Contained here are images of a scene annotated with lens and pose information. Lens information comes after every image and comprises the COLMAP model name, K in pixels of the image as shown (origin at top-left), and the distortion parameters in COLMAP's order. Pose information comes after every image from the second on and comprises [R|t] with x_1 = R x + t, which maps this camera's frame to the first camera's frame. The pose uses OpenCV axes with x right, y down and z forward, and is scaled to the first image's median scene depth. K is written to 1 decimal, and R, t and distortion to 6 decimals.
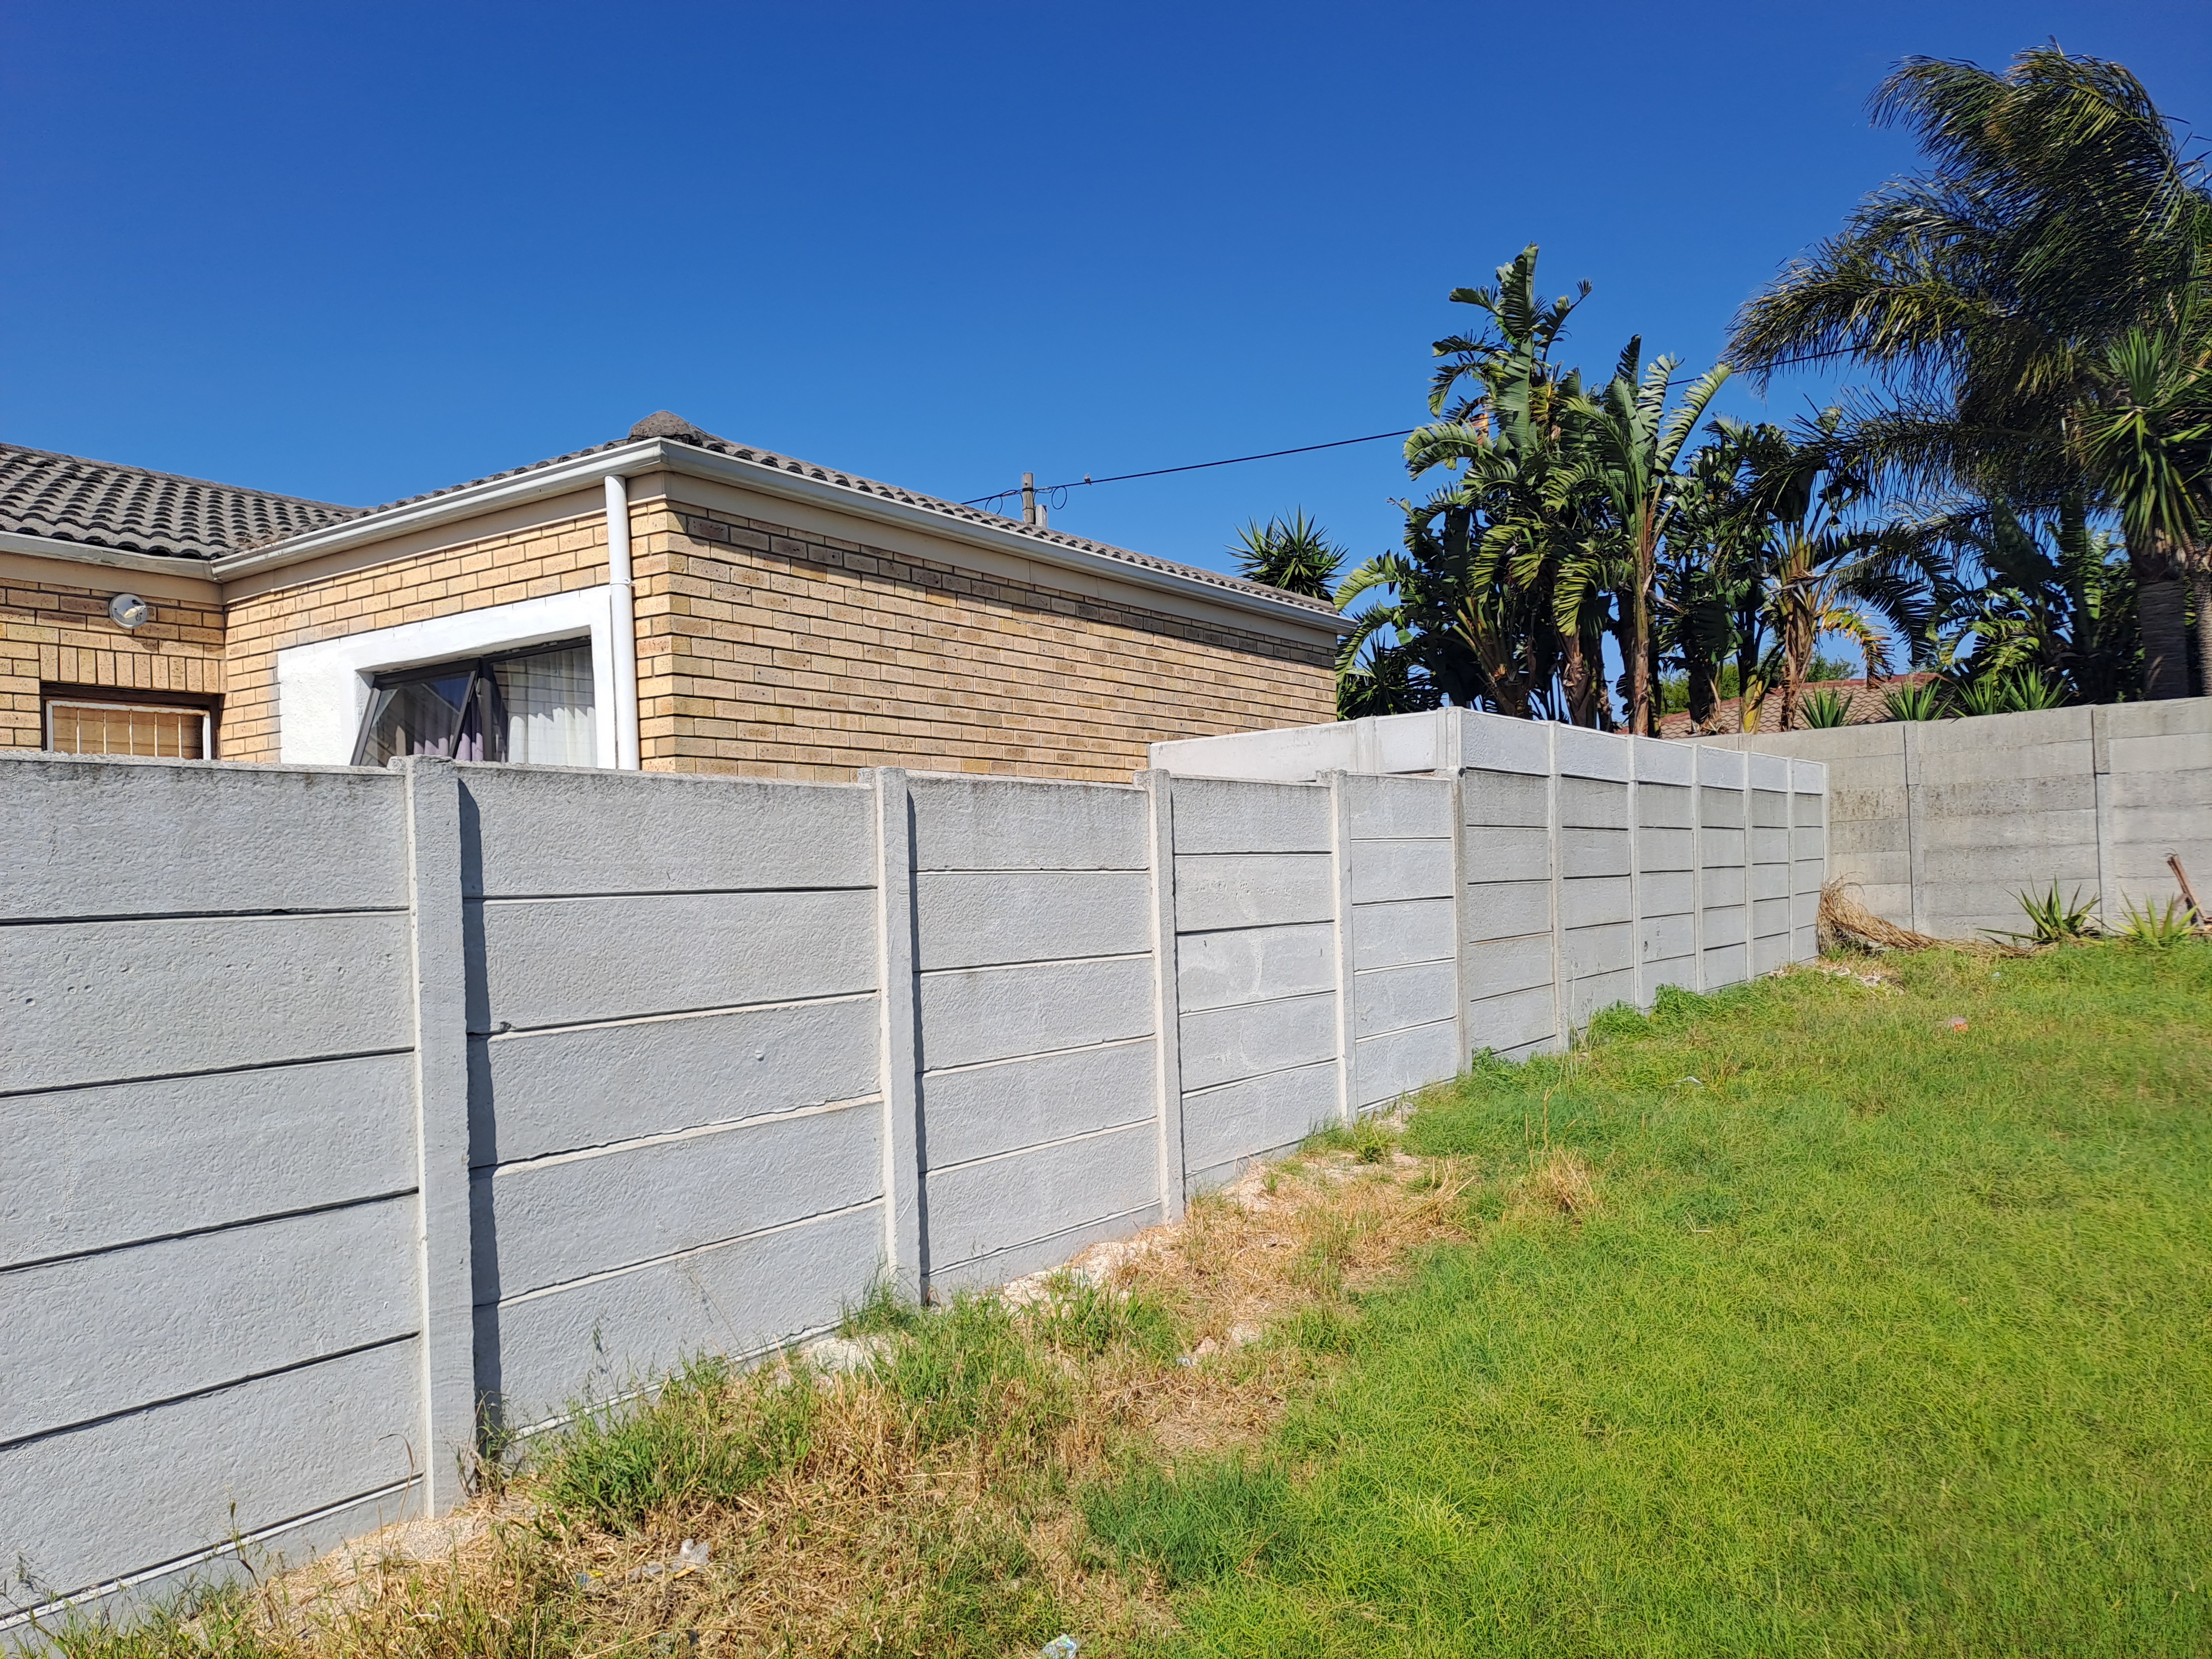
lens RADIAL K [[1601.1, 0, 1106.0], [0, 1601.1, 829.5], [0, 0, 1]] dist [0.191427, -0.108145]
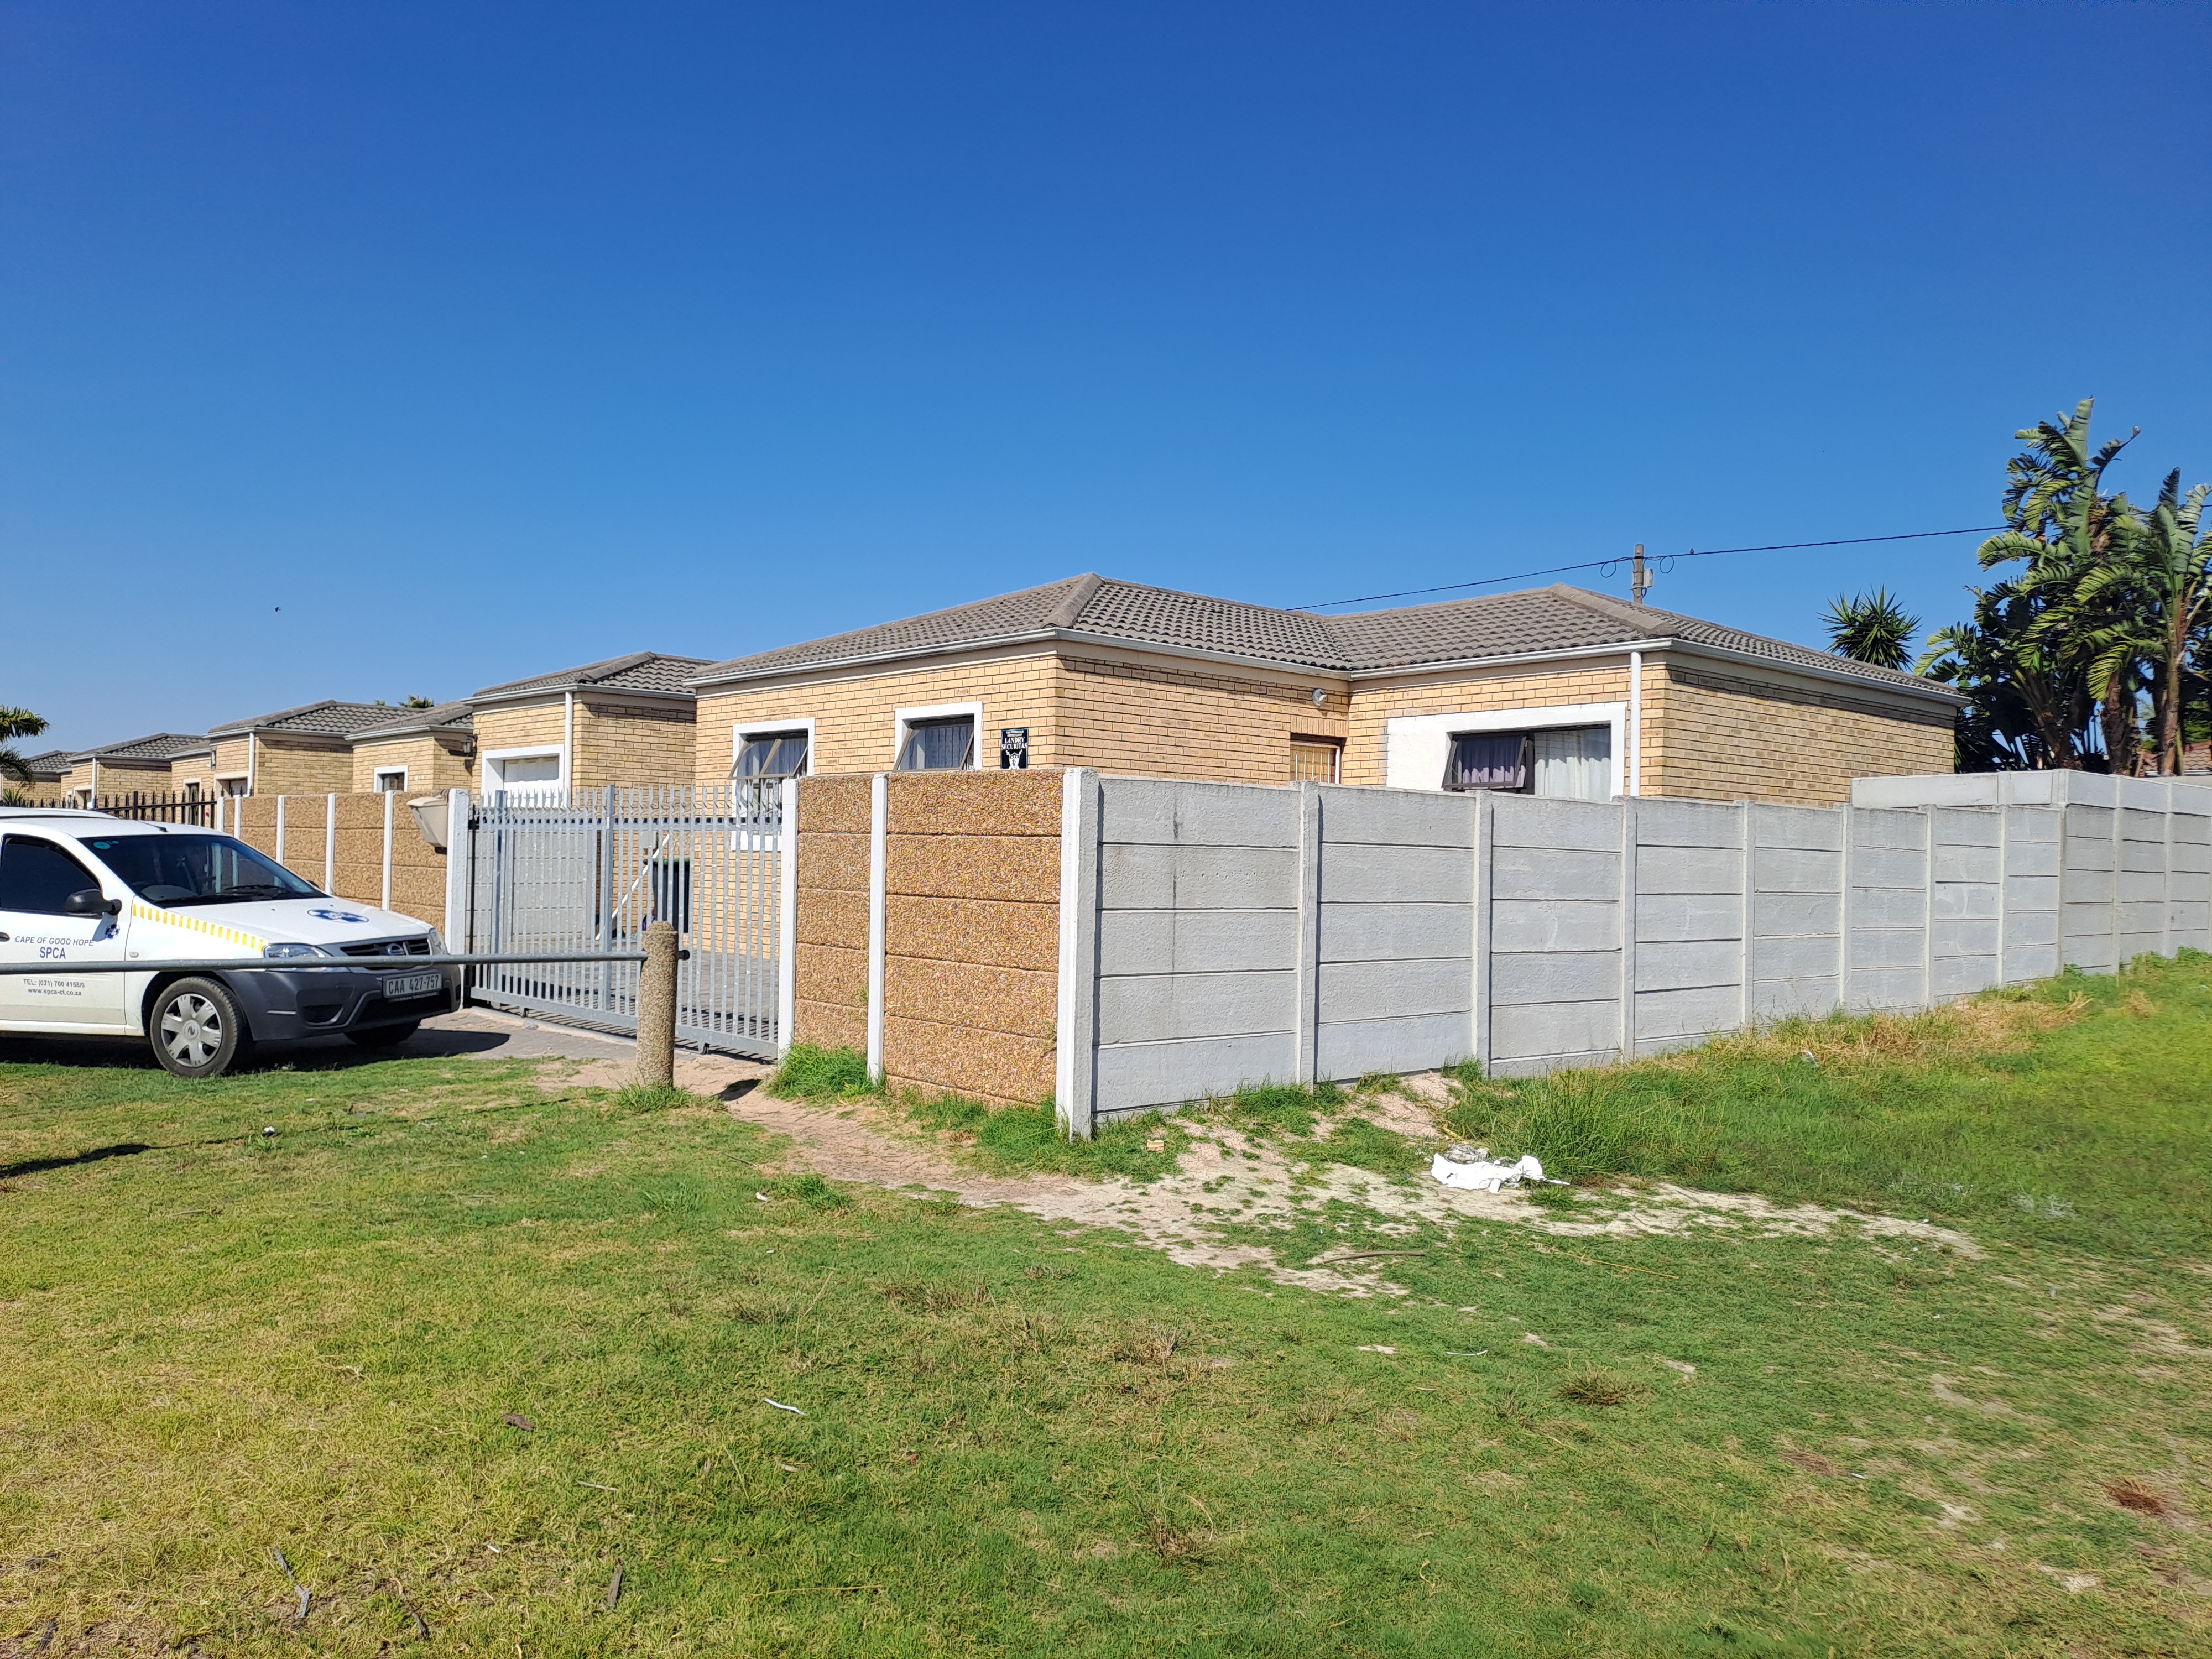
lens RADIAL K [[1558.8, 0, 1101.4], [0, 1558.8, 843.0], [0, 0, 1]] dist [0.009004, -0.001132]
pose [[0.963468, 0.050852, -0.262952, -0.331002], [-0.044849, 0.998579, 0.028787, 0.002930], [0.264042, -0.015943, 0.964379, -0.884381]]
